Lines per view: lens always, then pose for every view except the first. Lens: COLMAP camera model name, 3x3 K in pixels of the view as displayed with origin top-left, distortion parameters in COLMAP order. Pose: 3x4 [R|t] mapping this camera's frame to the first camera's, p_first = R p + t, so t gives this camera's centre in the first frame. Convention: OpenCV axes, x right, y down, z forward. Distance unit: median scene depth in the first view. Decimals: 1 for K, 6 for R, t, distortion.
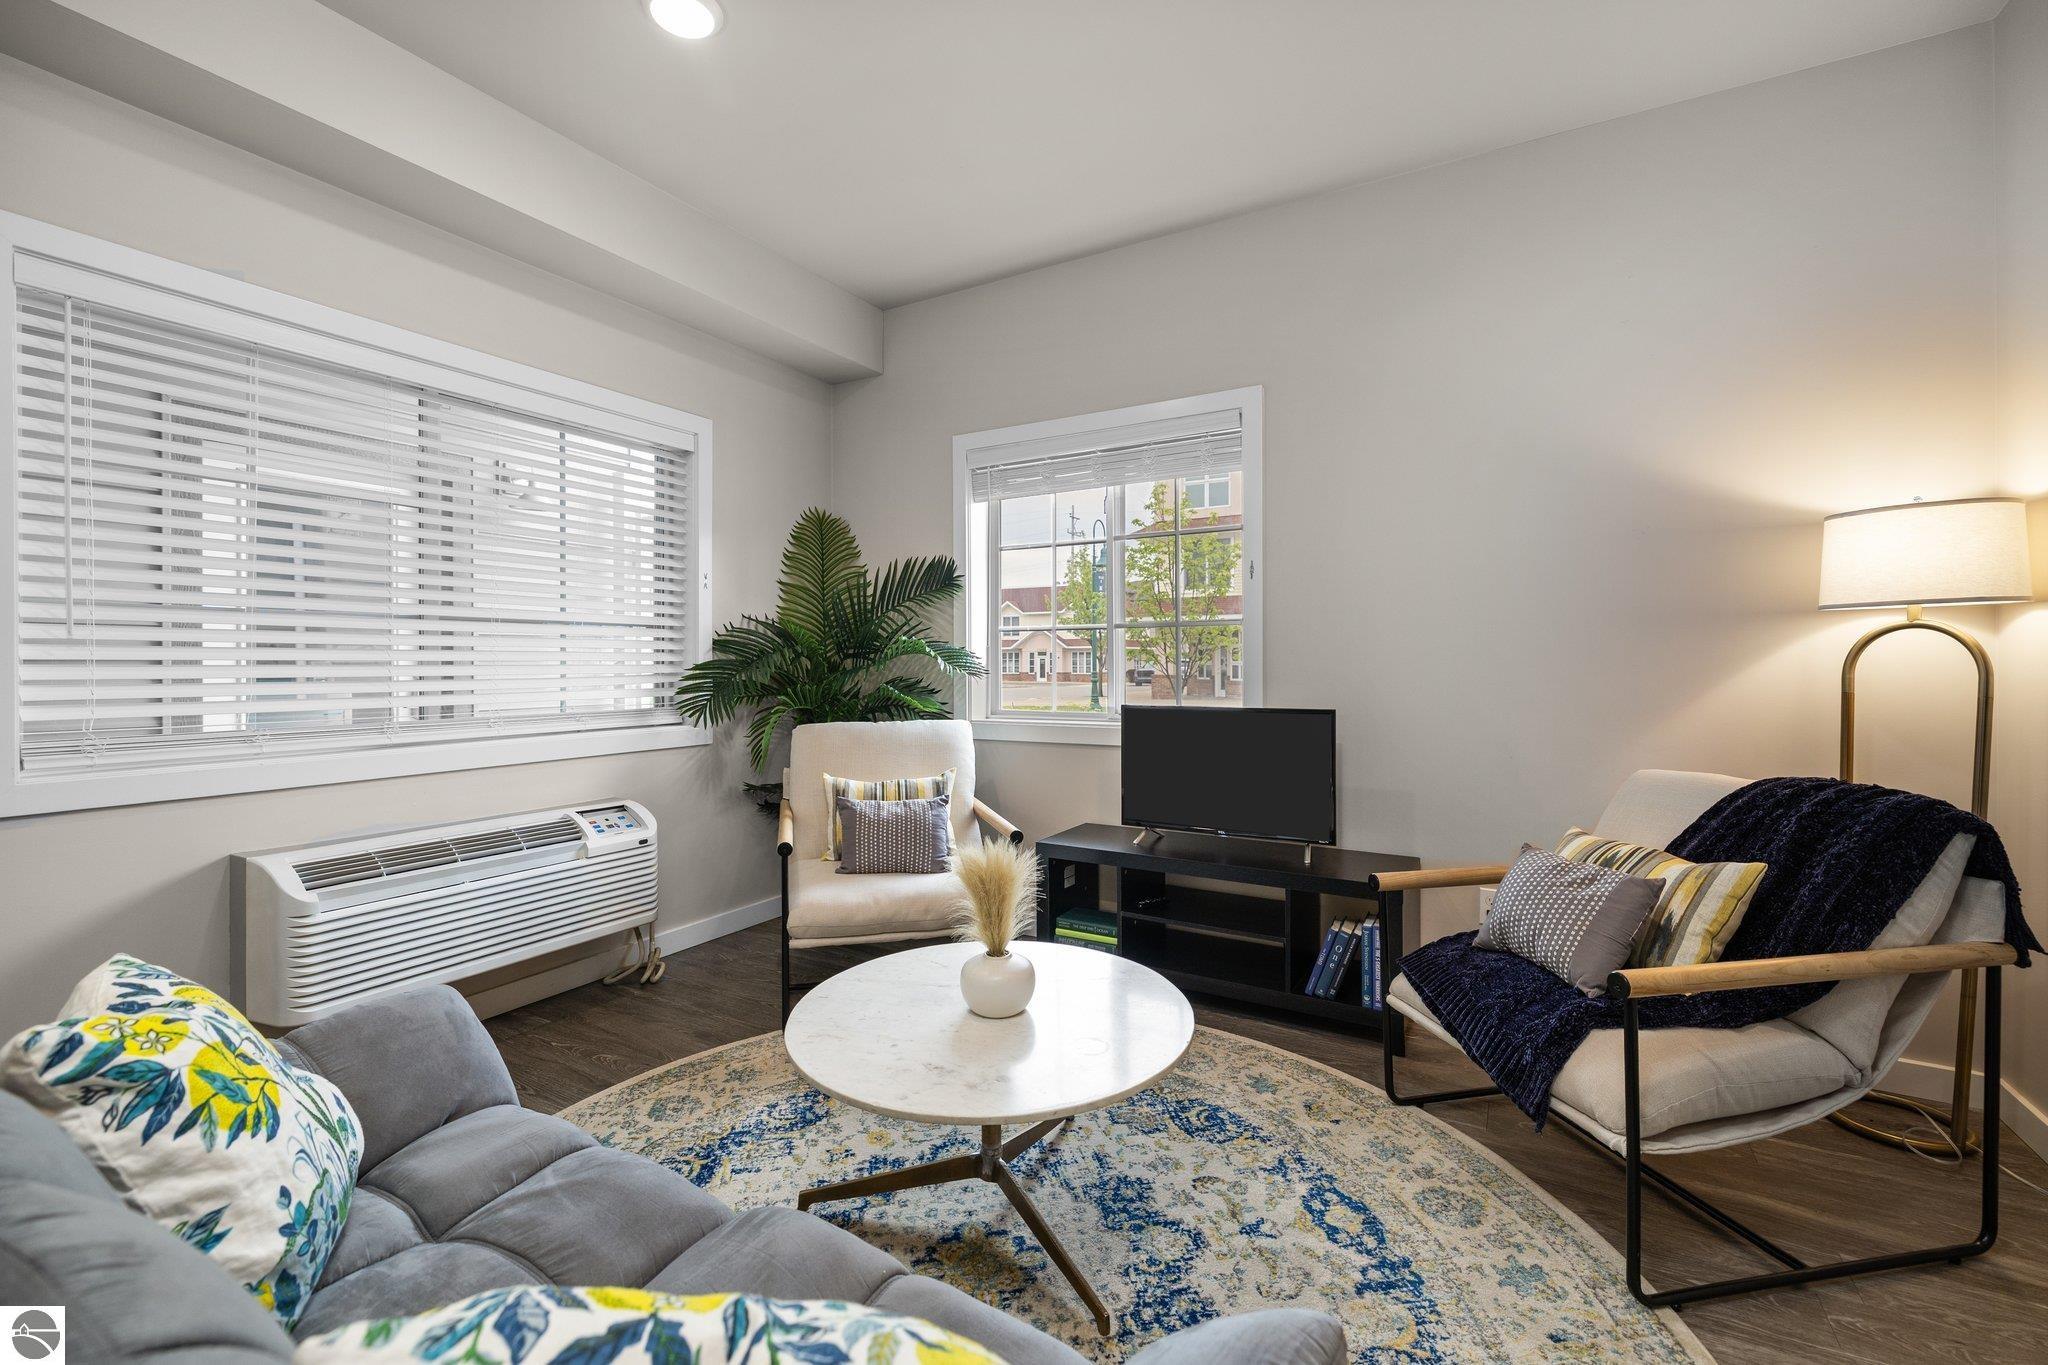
lens RADIAL K [[863.3, 0, 1022.4], [0, 863.3, 664.6], [0, 0, 1]] dist [0.001916, 0.000264]
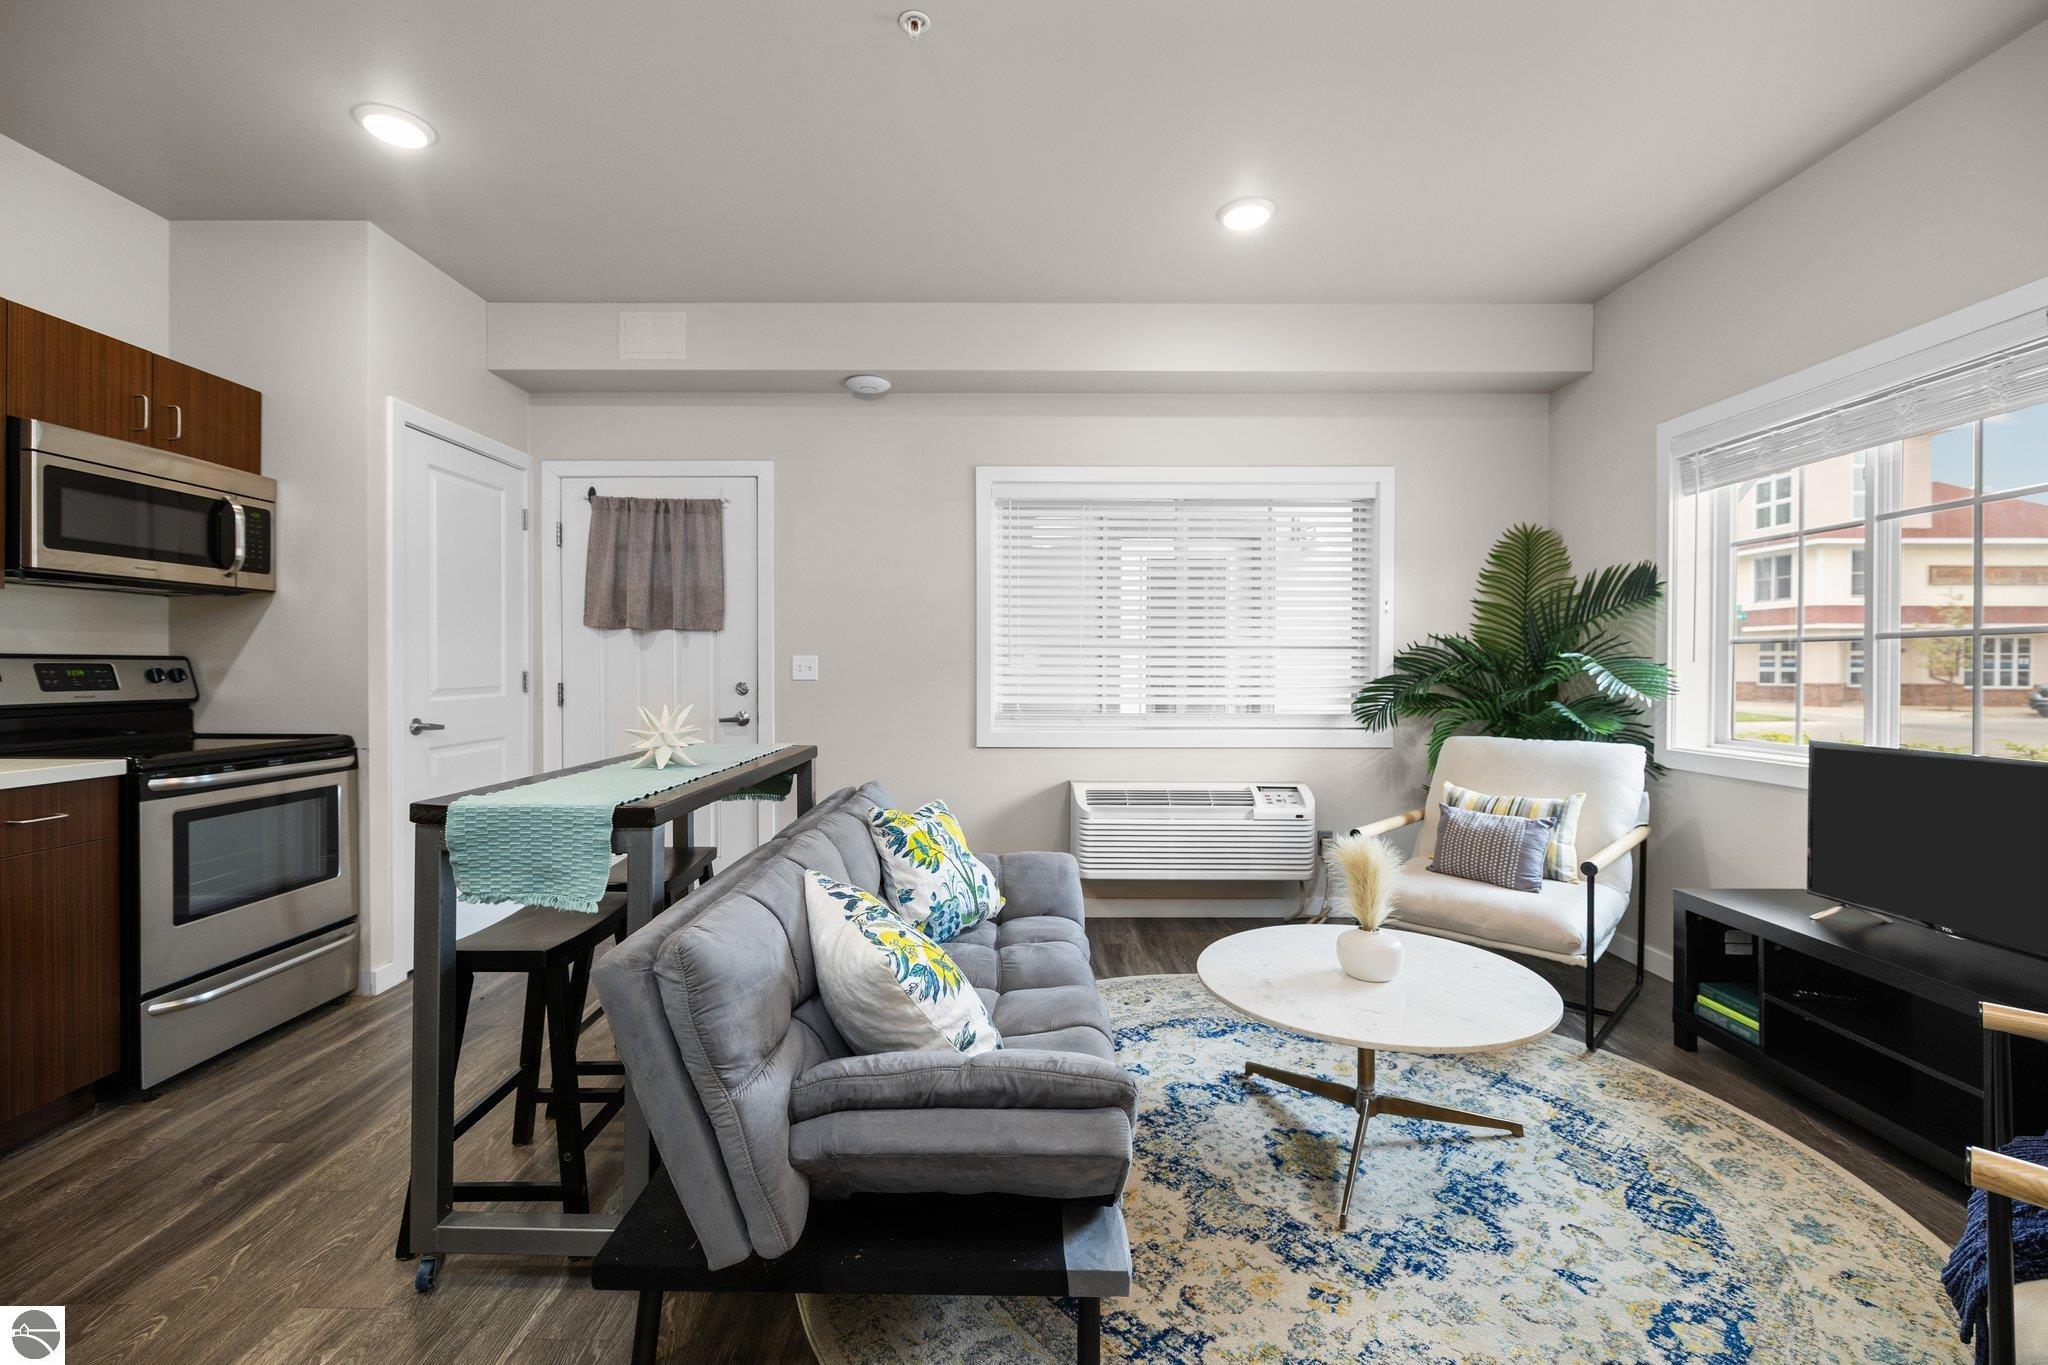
lens RADIAL K [[865.6, 0, 1015.8], [0, 865.6, 671.5], [0, 0, 1]] dist [0.000227, -0.000046]
pose [[0.501967, 0.009365, -0.864836, 0.460526], [-0.005600, 0.999956, 0.007578, -0.018874], [0.864869, 0.001039, 0.501997, -0.018654]]
